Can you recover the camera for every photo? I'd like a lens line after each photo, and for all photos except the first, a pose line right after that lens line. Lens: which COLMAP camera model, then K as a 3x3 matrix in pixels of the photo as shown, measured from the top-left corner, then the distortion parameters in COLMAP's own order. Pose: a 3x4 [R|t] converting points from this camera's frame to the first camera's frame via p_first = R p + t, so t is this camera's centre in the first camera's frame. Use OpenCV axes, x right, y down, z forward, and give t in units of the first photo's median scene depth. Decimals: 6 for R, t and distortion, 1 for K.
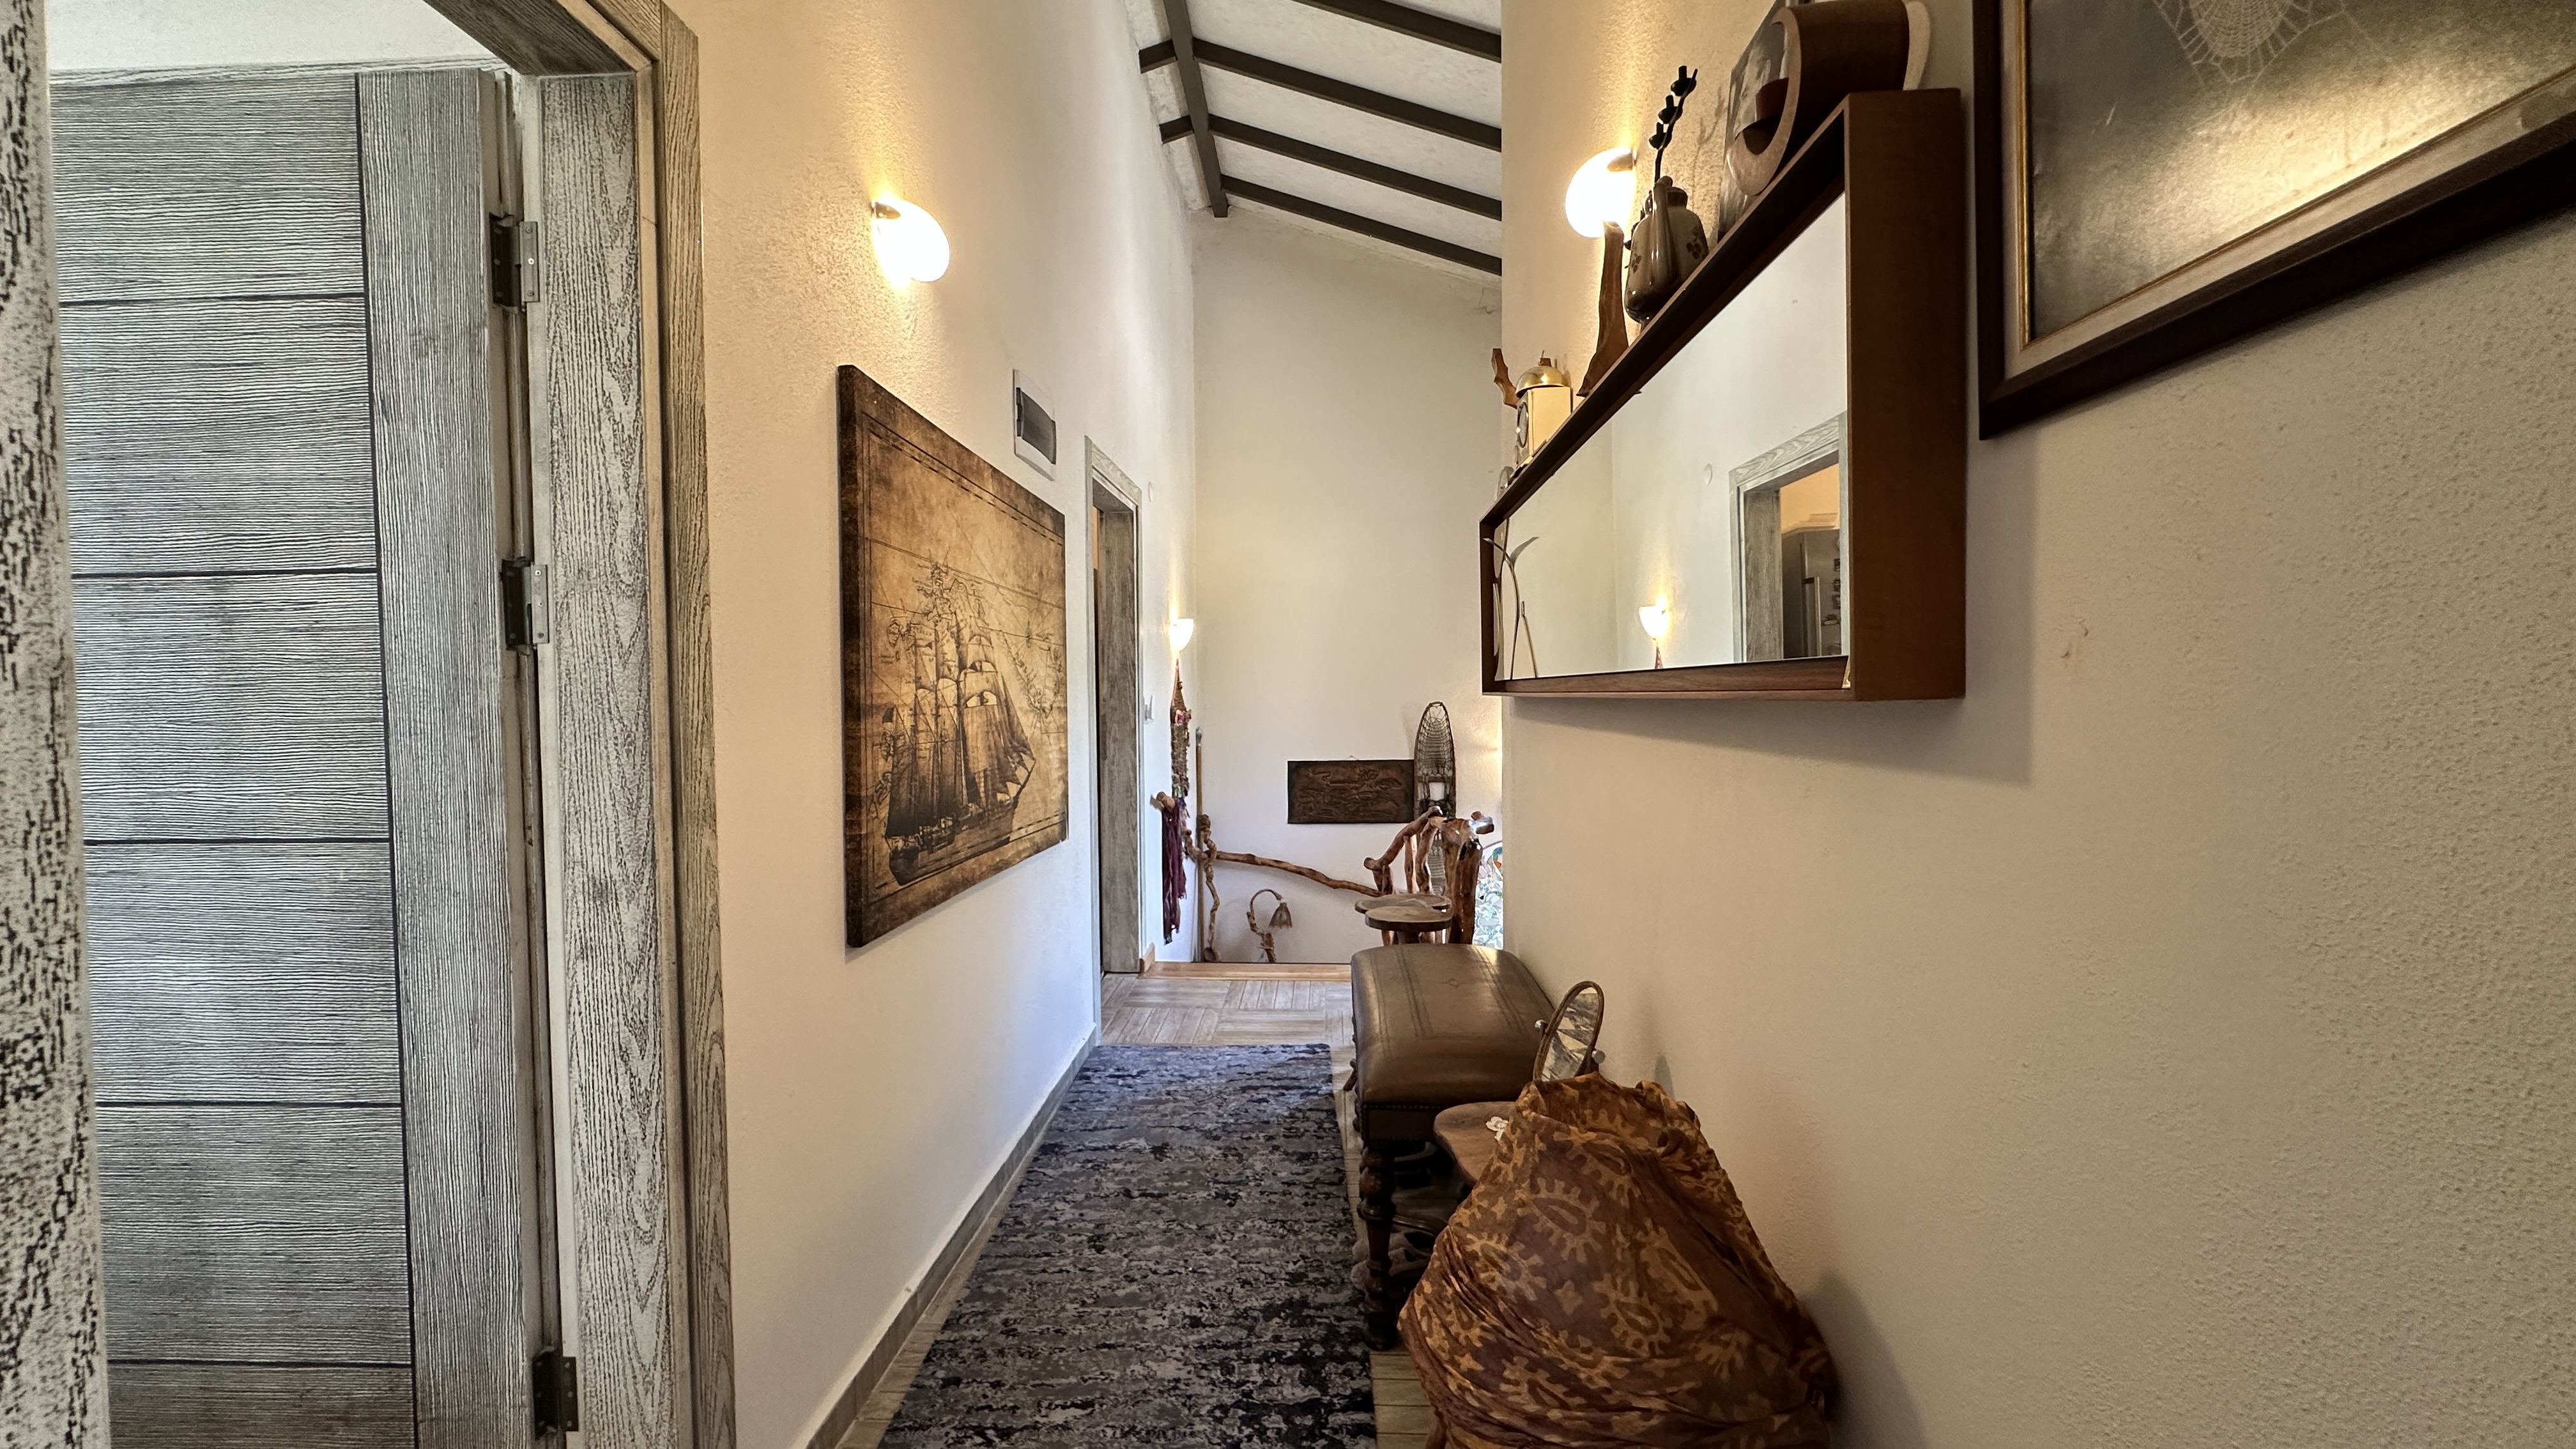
lens RADIAL K [[1032.5, 0, 1284.6], [0, 1032.5, 724.2], [0, 0, 1]] dist [-0.003622, 0.000918]
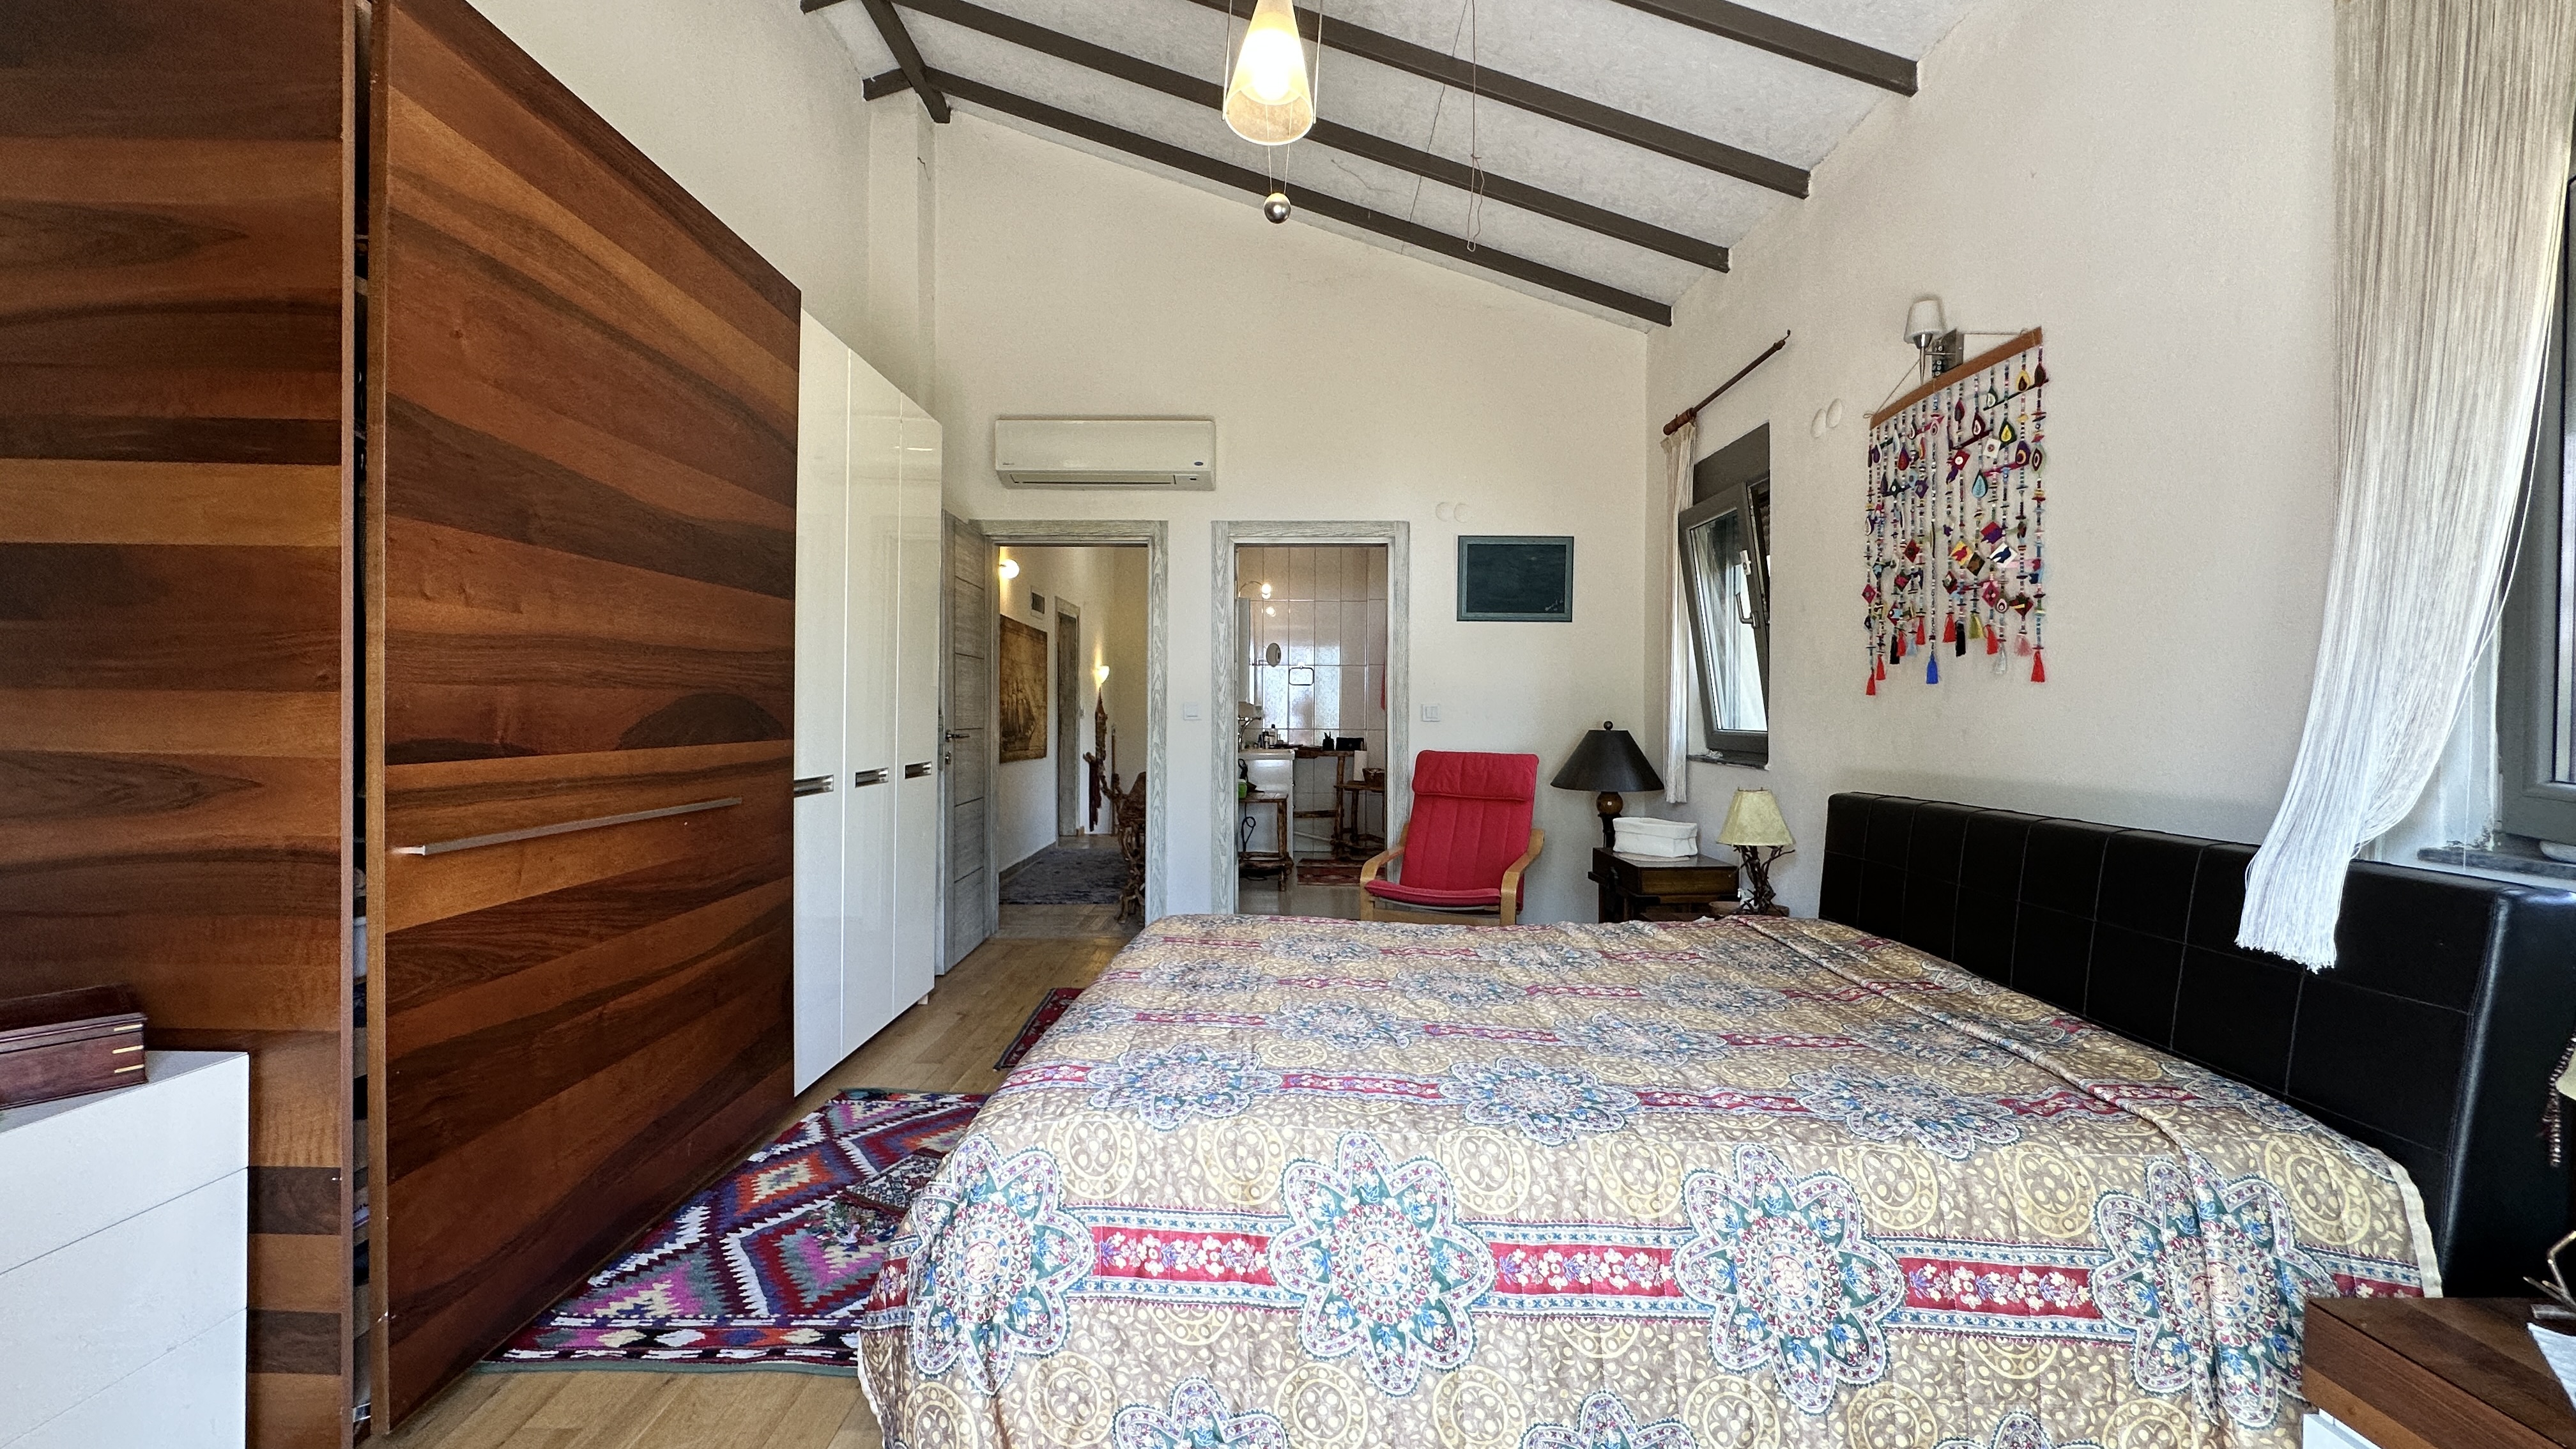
lens RADIAL K [[1032.5, 0, 1284.6], [0, 1032.5, 724.2], [0, 0, 1]] dist [-0.003622, 0.000918]
pose [[0.999040, 0.016176, 0.040722, 0.172710], [-0.015272, 0.999632, -0.022416, 0.047198], [-0.041069, 0.021772, 0.998919, -0.994584]]
